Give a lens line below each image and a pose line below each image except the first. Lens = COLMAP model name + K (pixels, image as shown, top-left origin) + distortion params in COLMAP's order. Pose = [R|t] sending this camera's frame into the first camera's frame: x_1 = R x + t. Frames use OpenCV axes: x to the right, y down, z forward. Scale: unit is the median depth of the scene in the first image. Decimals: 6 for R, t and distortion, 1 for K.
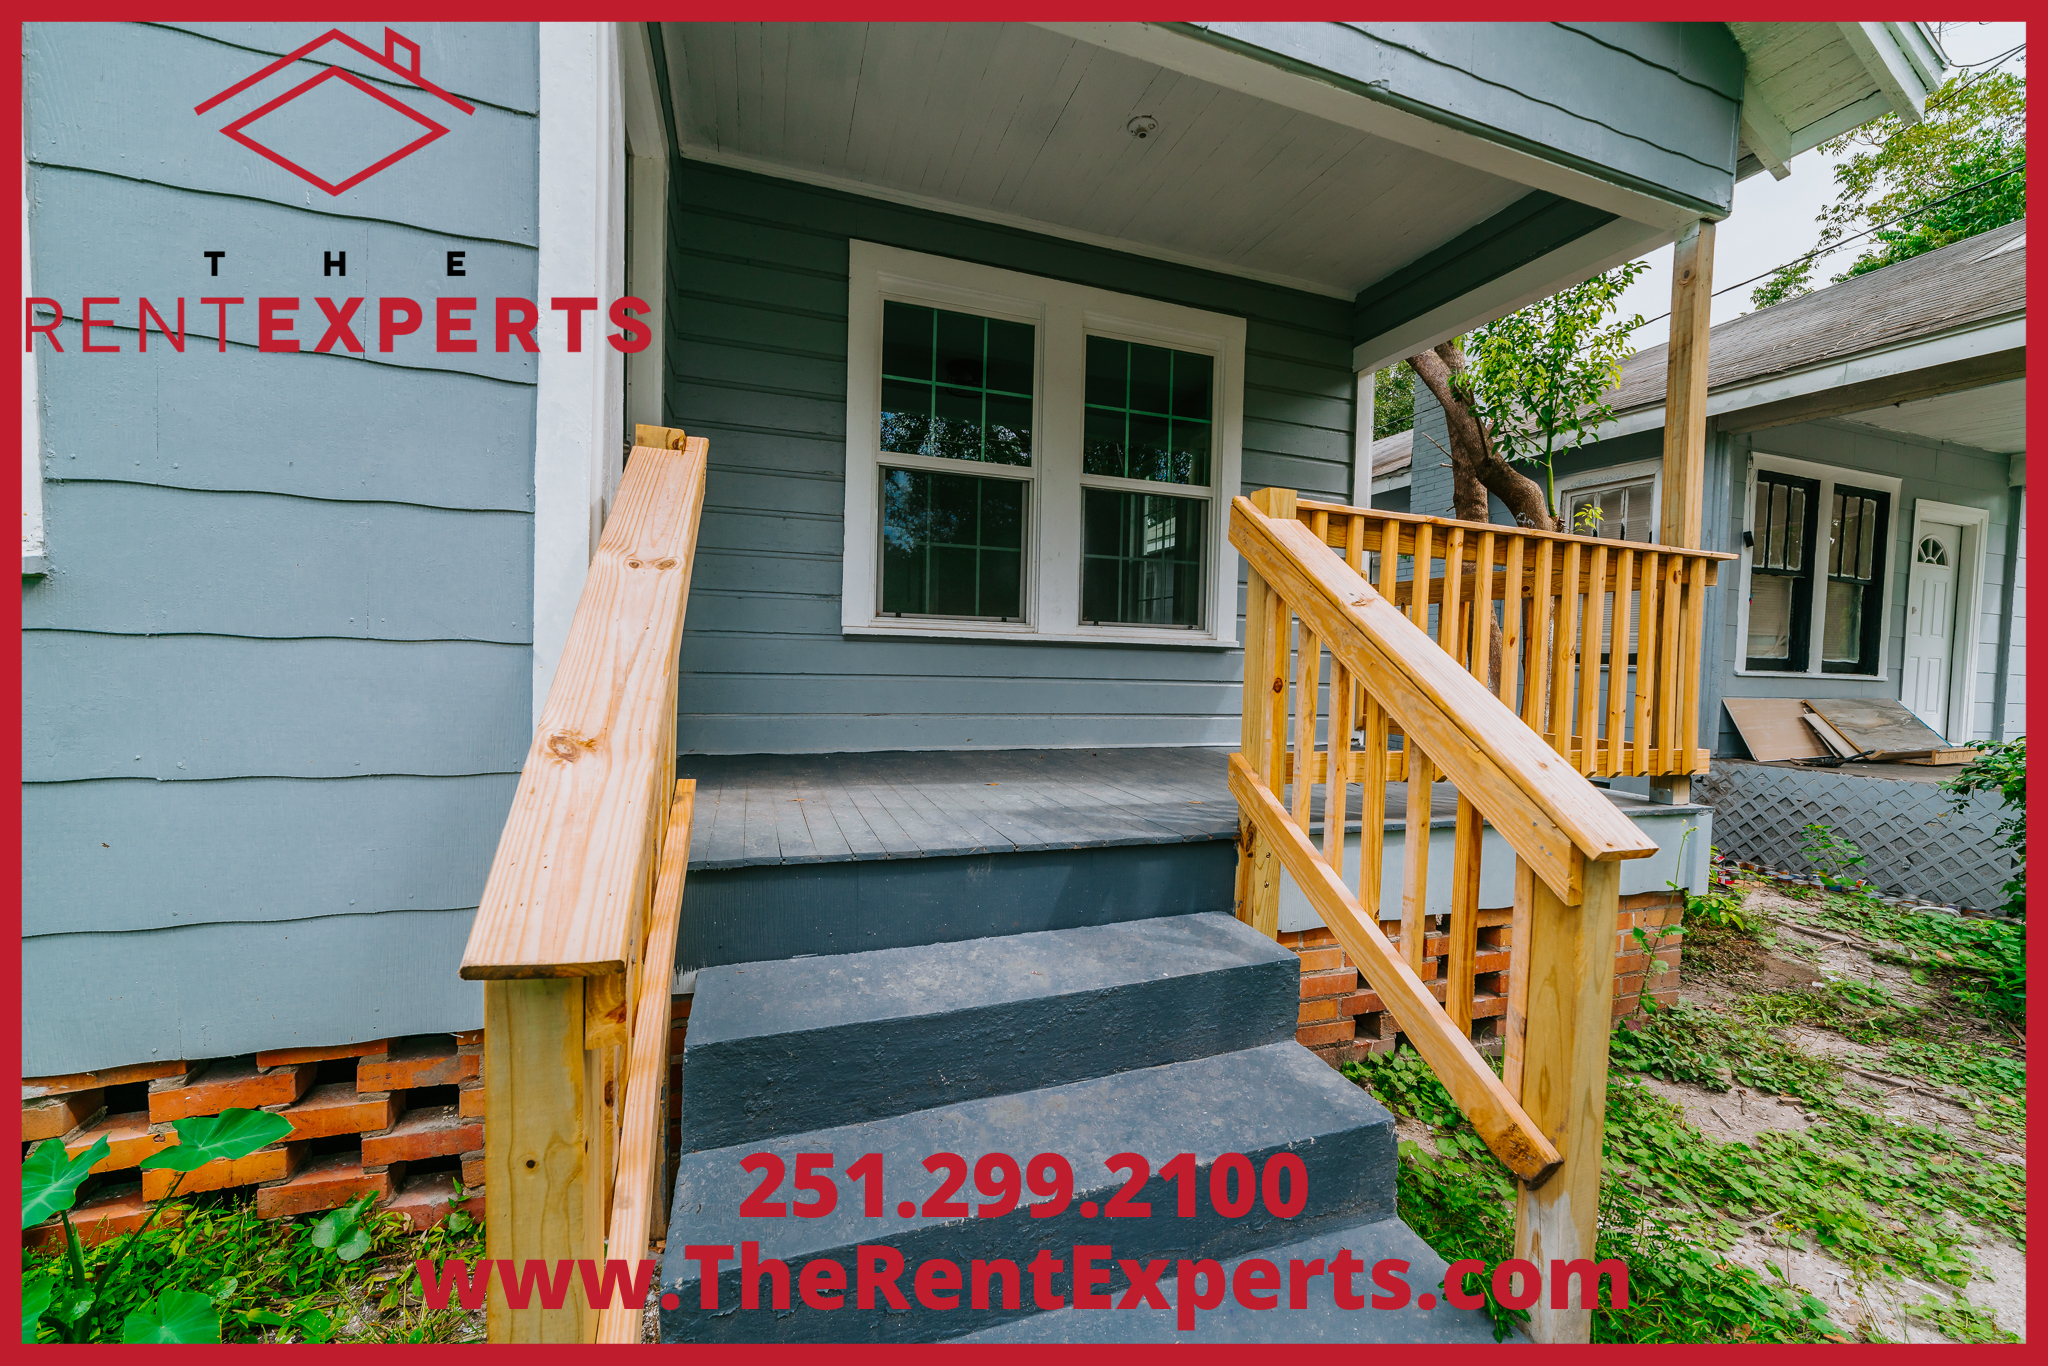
lens RADIAL K [[807.9, 0, 1028.9], [0, 807.9, 680.5], [0, 0, 1]] dist [-0.001766, -0.000085]
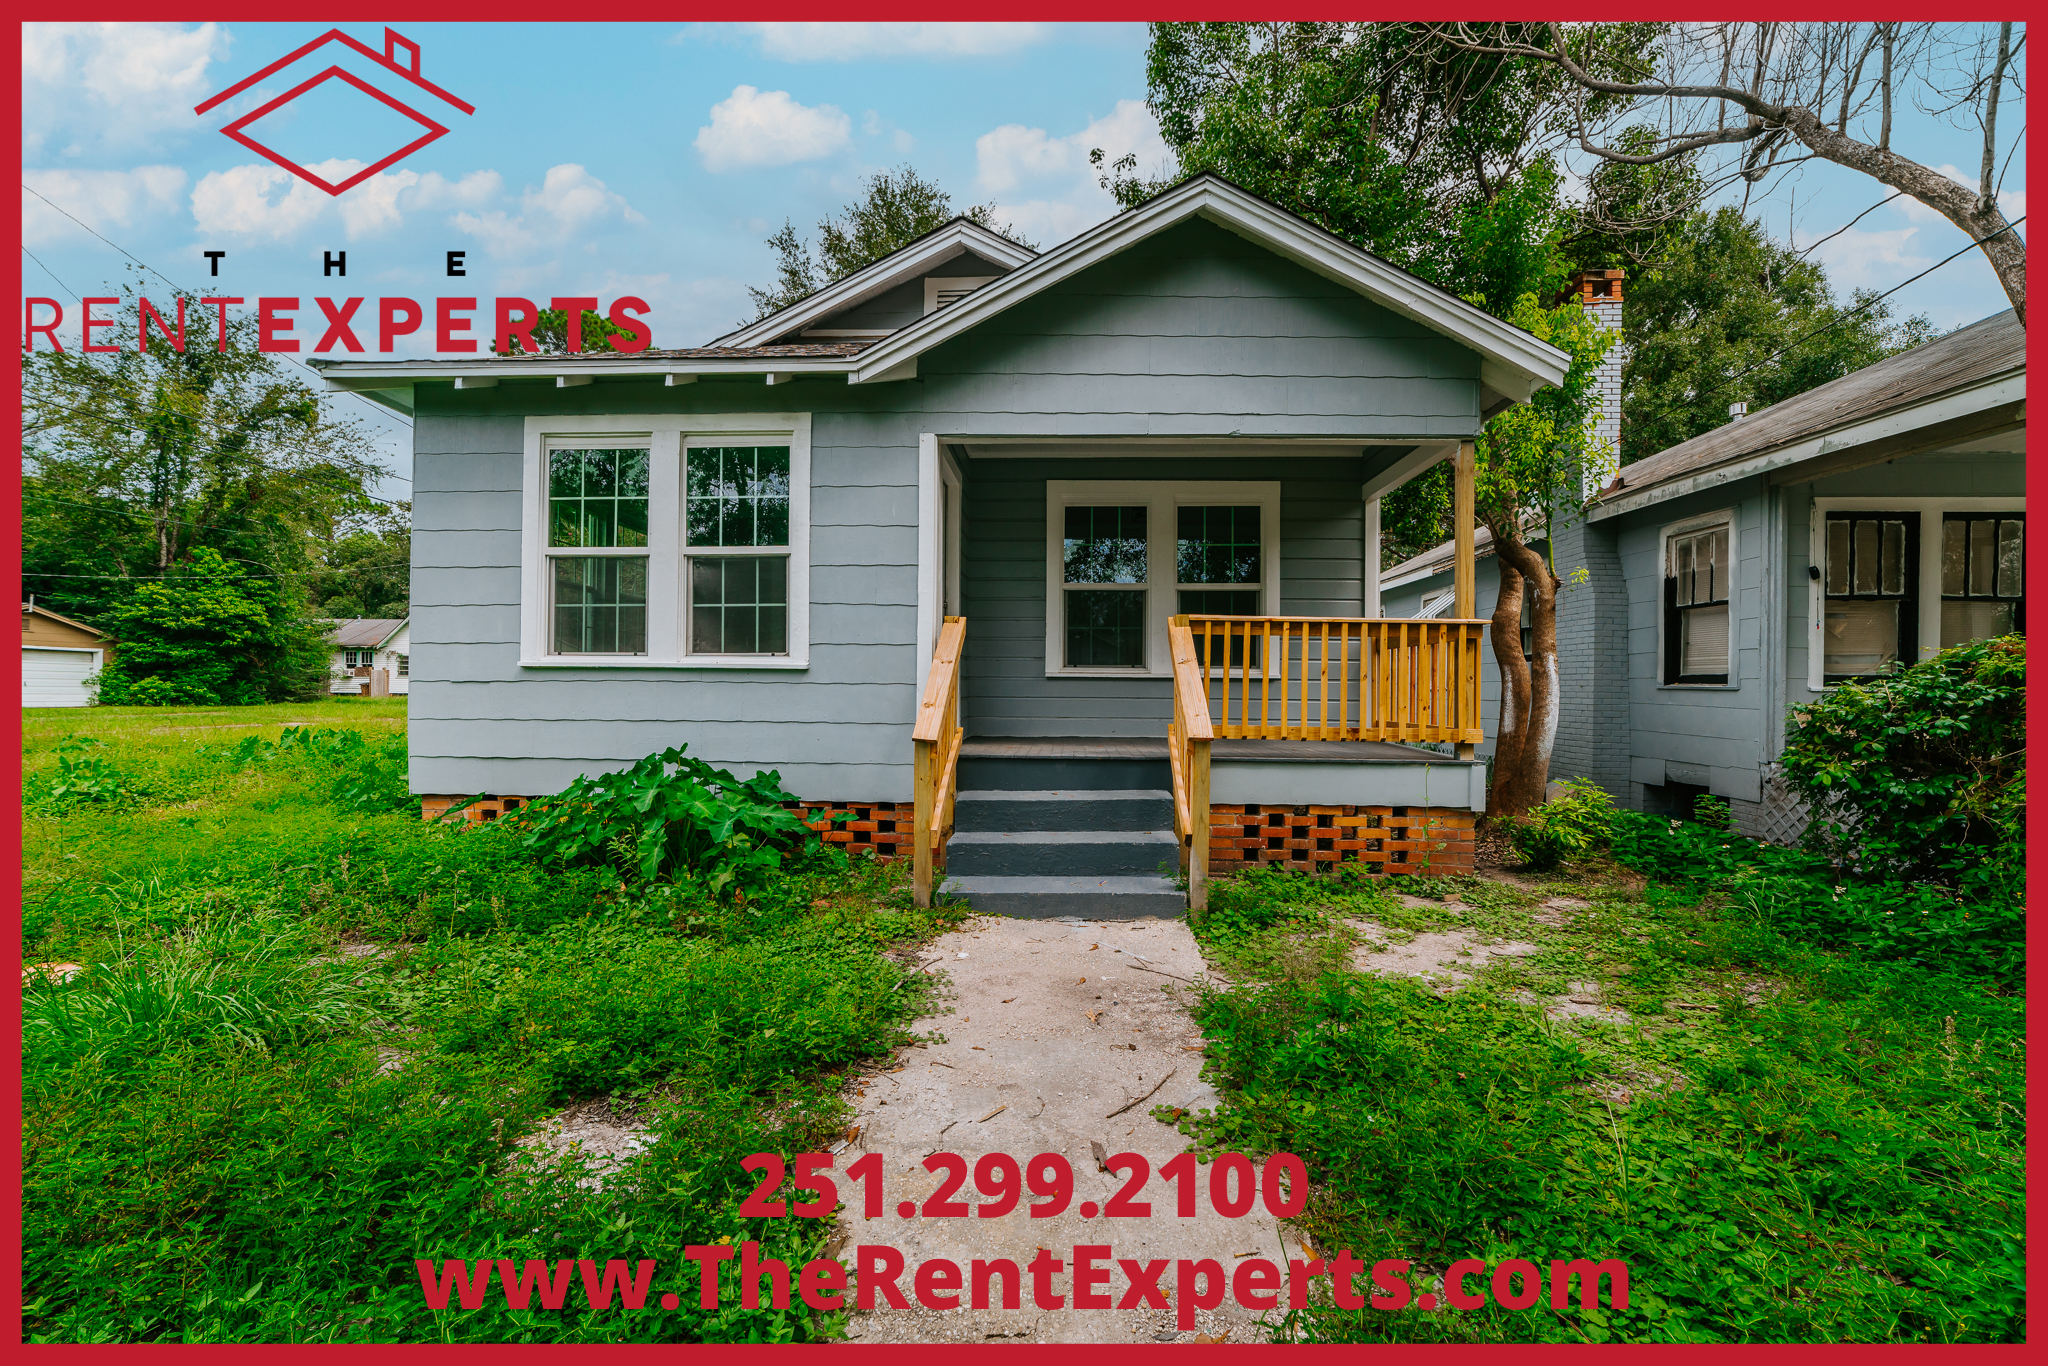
lens RADIAL K [[807.9, 0, 1028.9], [0, 807.9, 680.5], [0, 0, 1]] dist [-0.001766, -0.000085]
pose [[0.928681, -0.024167, -0.370092, 0.454900], [0.007763, 0.998923, -0.045750, 0.040609], [0.370799, 0.039614, 0.927868, -0.832241]]
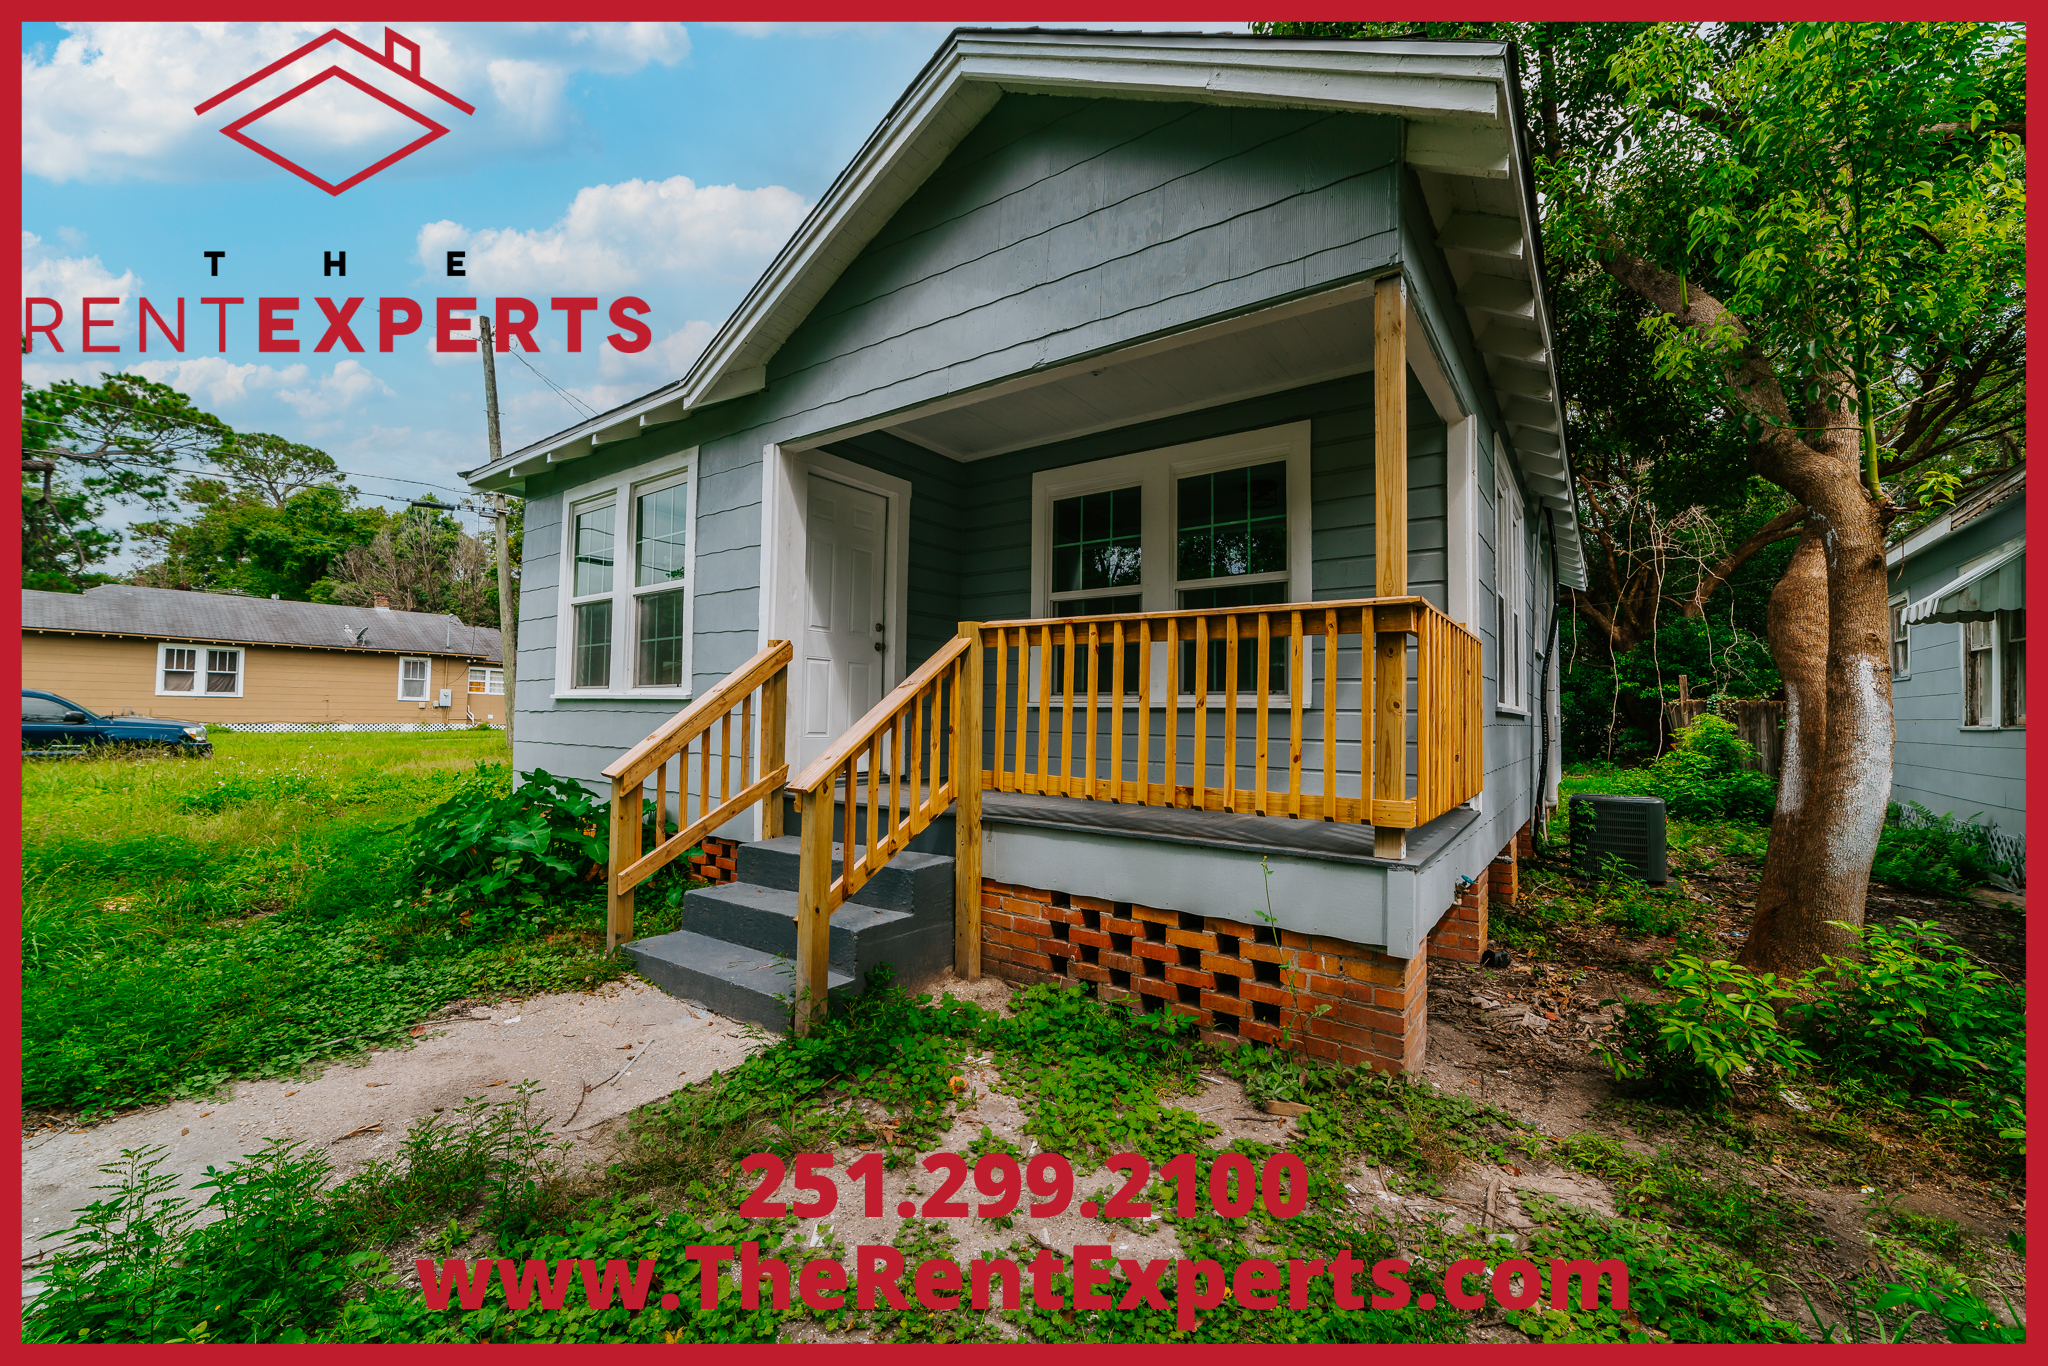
lens RADIAL K [[794.8, 0, 1024.0], [0, 794.8, 683.0], [0, 0, 1]] dist [0.000221, 0.000100]
pose [[0.571039, -0.053070, -0.819206, 1.079496], [-0.019745, 0.996732, -0.078334, 0.021126], [0.820686, 0.060907, 0.568124, 0.063577]]
